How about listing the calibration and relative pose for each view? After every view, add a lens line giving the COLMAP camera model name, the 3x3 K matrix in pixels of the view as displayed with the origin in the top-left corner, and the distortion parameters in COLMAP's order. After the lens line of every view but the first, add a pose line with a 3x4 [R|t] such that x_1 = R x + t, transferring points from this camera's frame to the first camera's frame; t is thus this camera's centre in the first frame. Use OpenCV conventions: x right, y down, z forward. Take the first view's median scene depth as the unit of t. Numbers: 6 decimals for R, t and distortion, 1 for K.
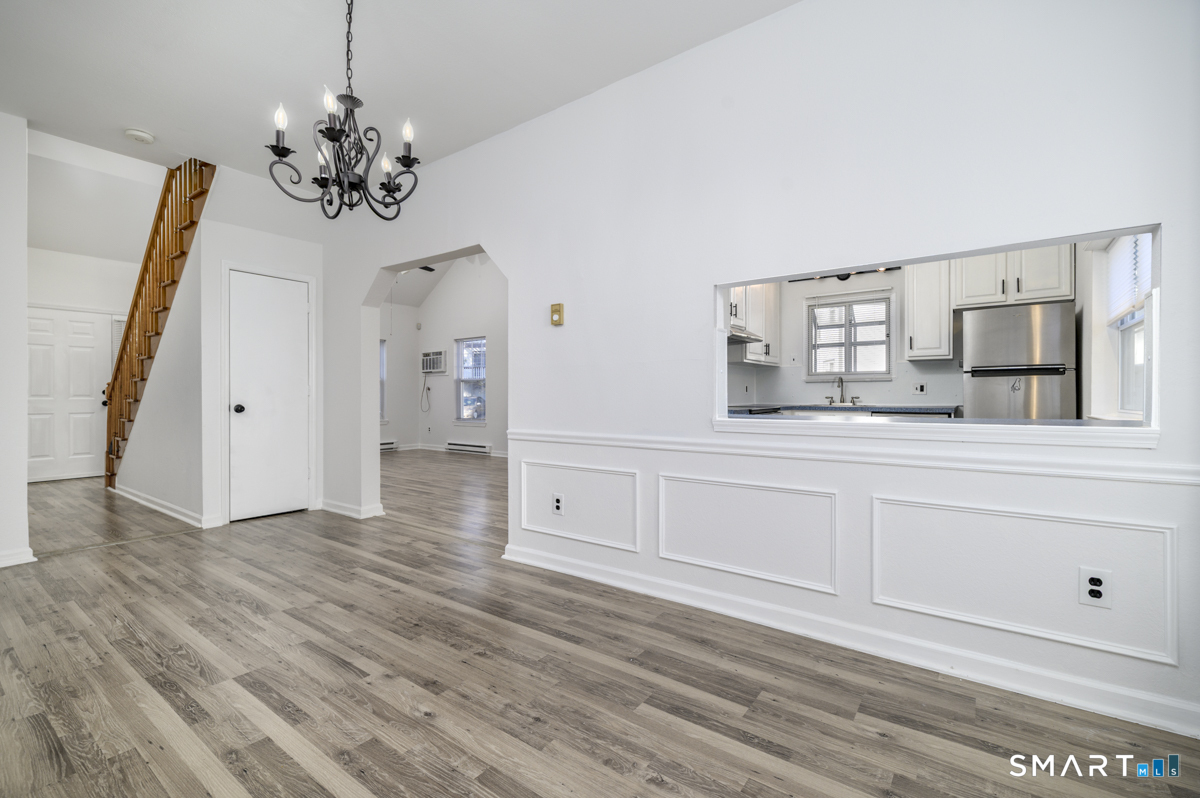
lens RADIAL K [[522.6, 0, 600.0], [0, 522.6, 399.0], [0, 0, 1]] dist [-0.001482, -0.000518]
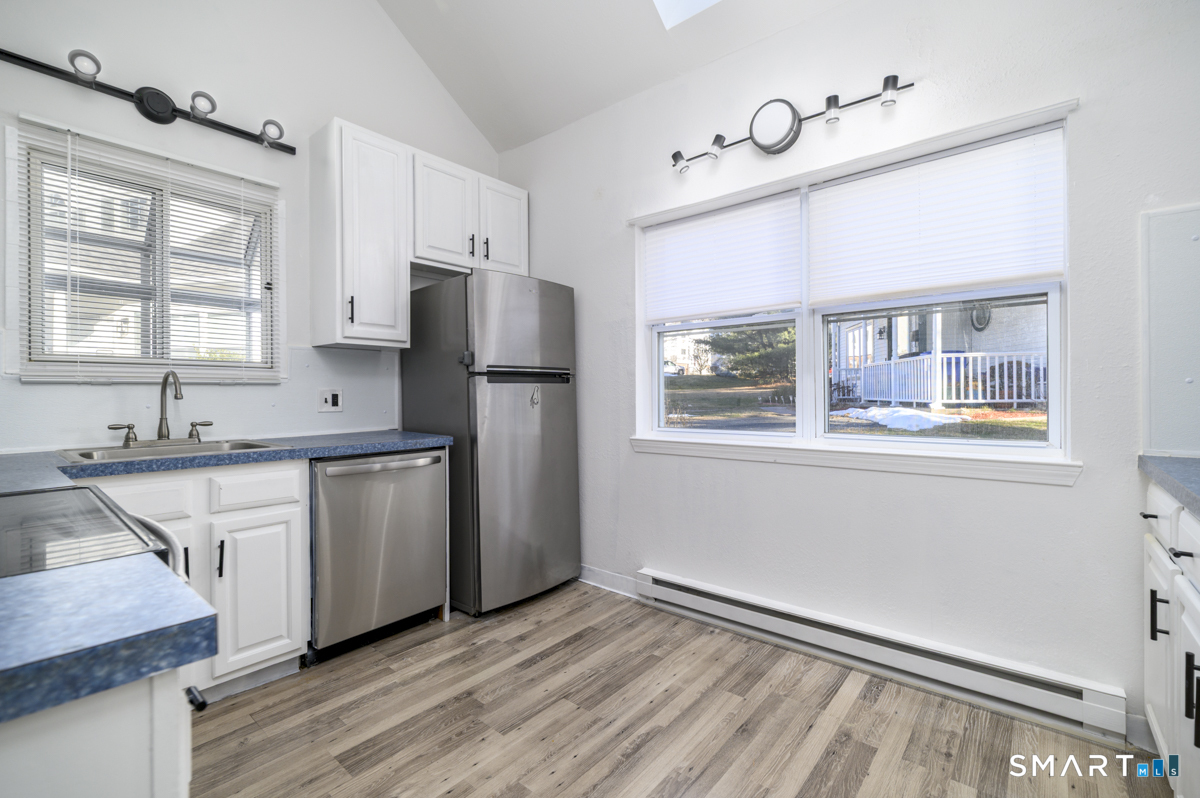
lens RADIAL K [[522.6, 0, 600.0], [0, 522.6, 399.0], [0, 0, 1]] dist [-0.001482, -0.000518]
pose [[0.070052, -0.005998, 0.997525, 0.110334], [0.012490, 0.999909, 0.005135, -0.020691], [-0.997465, 0.012100, 0.070120, 0.694558]]
